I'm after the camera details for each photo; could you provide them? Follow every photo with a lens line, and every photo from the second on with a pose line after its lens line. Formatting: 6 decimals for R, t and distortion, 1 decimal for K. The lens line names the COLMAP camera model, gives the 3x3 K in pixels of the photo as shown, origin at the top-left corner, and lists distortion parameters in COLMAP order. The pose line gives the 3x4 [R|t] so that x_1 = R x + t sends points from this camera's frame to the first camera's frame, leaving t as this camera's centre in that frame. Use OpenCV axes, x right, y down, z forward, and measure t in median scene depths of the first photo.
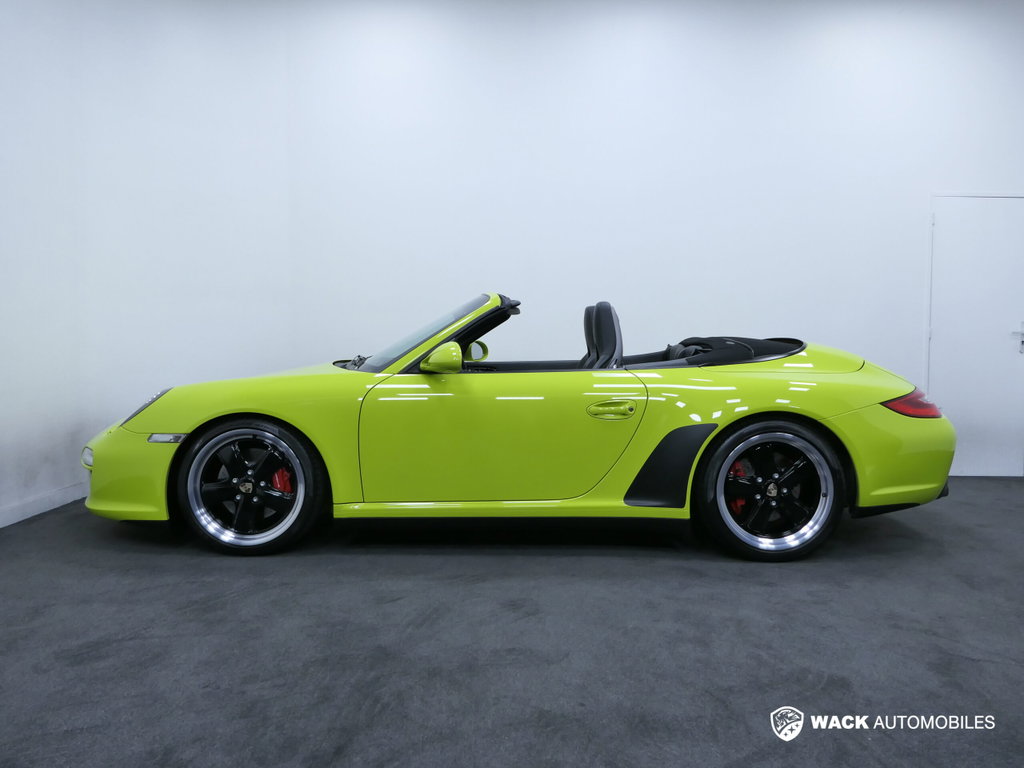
lens RADIAL K [[834.3, 0, 518.2], [0, 834.3, 387.5], [0, 0, 1]] dist [-0.019803, 0.002854]
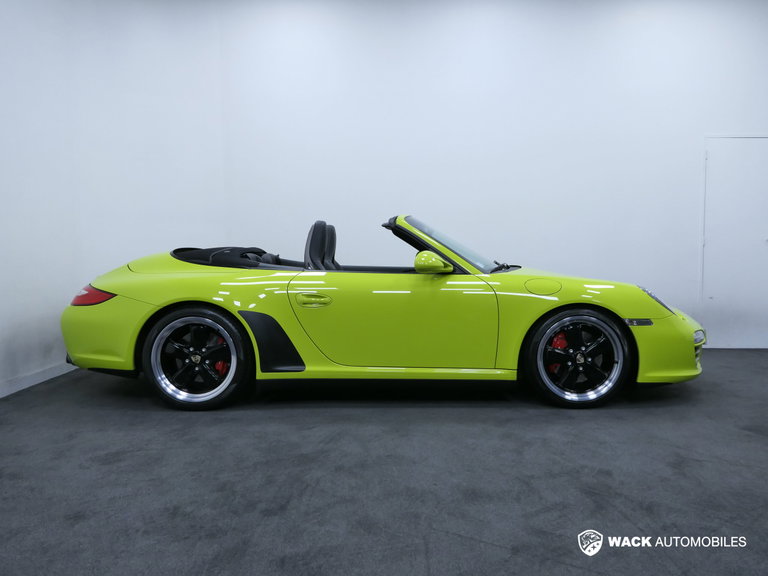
lens RADIAL K [[636.7, 0, 387.2], [0, 636.7, 286.6], [0, 0, 1]] dist [-0.006205, -0.004181]
pose [[0.999907, -0.010938, -0.008130, 0.001012], [0.010936, 0.999940, -0.000280, 0.009591], [0.008132, 0.000191, 0.999967, -0.159115]]
